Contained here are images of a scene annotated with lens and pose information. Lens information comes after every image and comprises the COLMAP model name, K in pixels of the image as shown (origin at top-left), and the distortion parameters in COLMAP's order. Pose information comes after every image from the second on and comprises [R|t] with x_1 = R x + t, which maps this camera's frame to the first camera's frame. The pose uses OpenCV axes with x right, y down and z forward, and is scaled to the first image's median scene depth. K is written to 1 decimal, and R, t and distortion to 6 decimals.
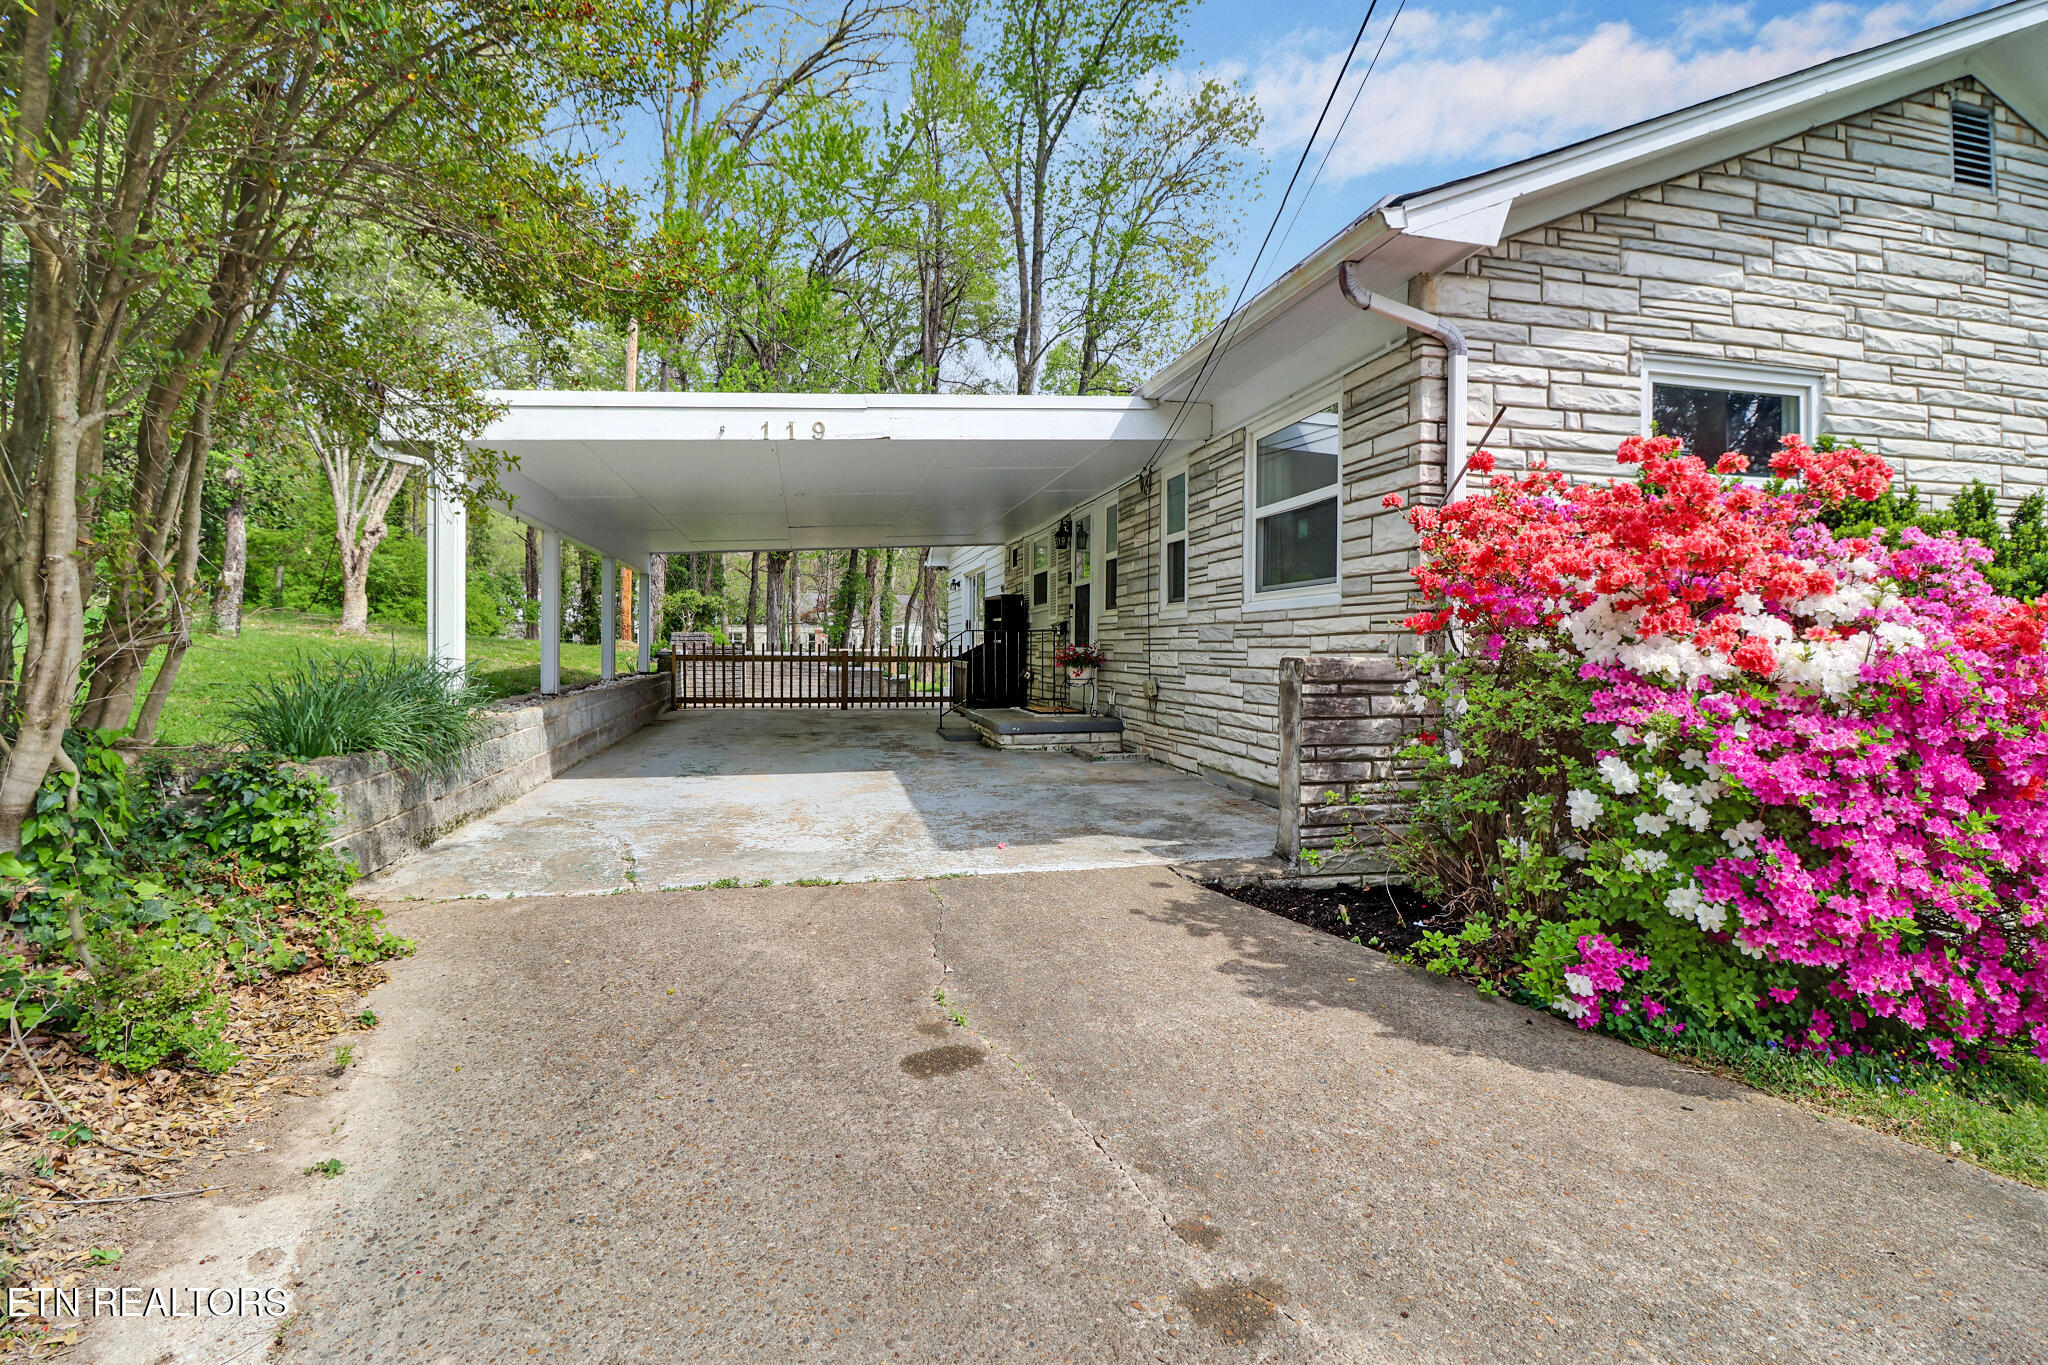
lens RADIAL K [[956.0, 0, 1034.4], [0, 956.0, 653.0], [0, 0, 1]] dist [0.000463, -0.013047]
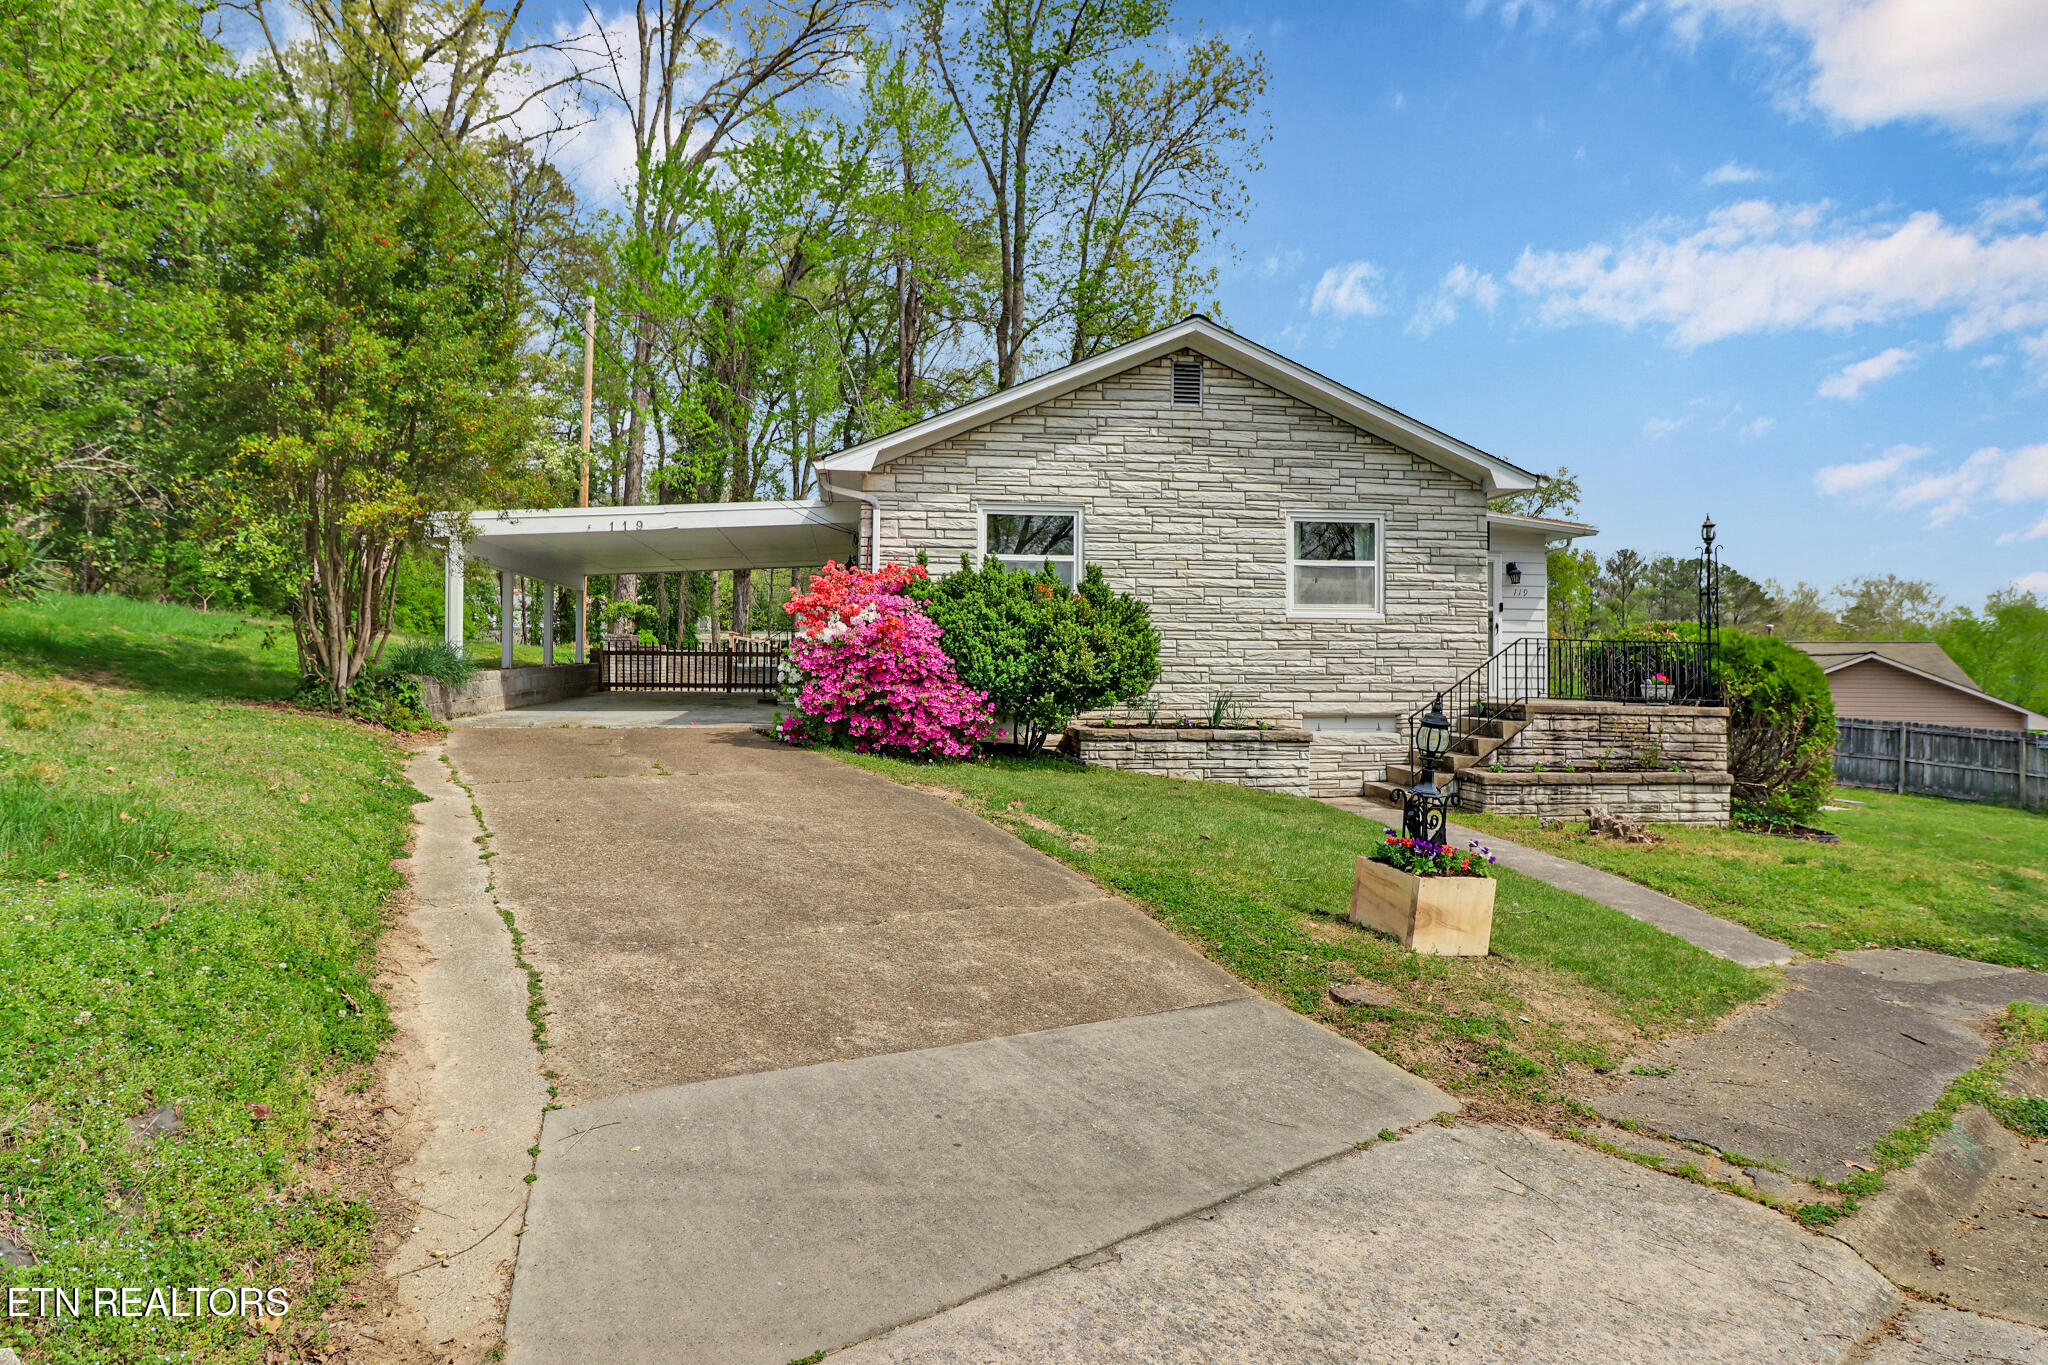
lens RADIAL K [[1270.9, 0, 1046.6], [0, 1270.9, 648.3], [0, 0, 1]] dist [0.000070, -0.000642]
pose [[0.996358, -0.001323, -0.085257, 0.933680], [-0.000033, 0.999873, -0.015910, 0.063580], [0.085268, 0.015854, 0.996232, -1.702446]]
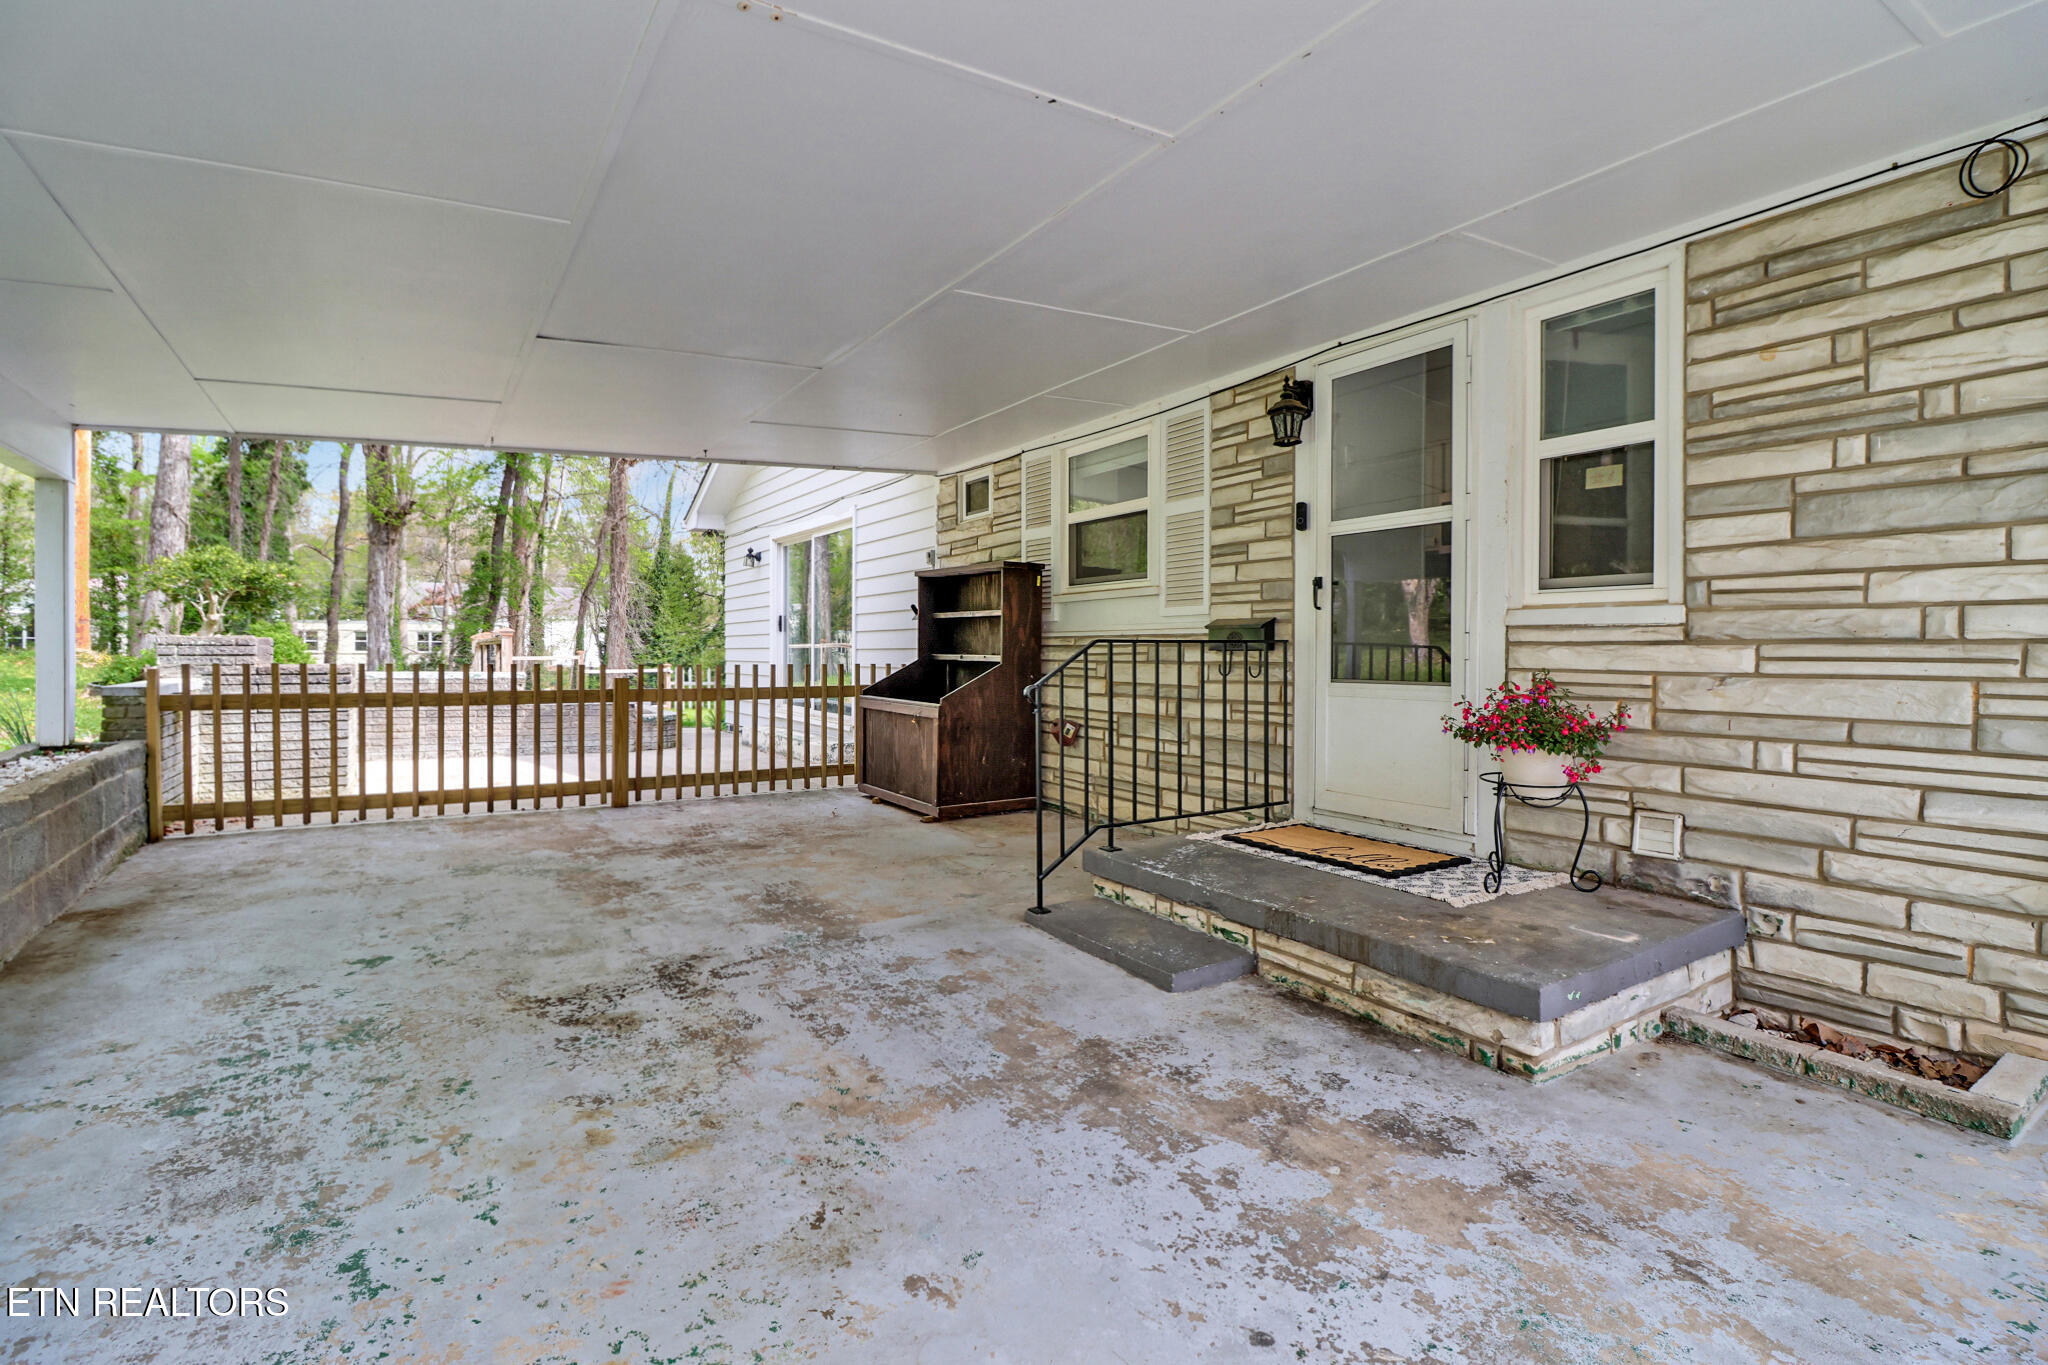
lens RADIAL K [[956.0, 0, 1034.4], [0, 956.0, 653.0], [0, 0, 1]] dist [0.000463, -0.013047]
pose [[0.938527, -0.000687, 0.345206, -0.416255], [0.000781, 1.000000, -0.000135, -0.035024], [-0.345206, 0.000397, 0.938527, 1.230488]]
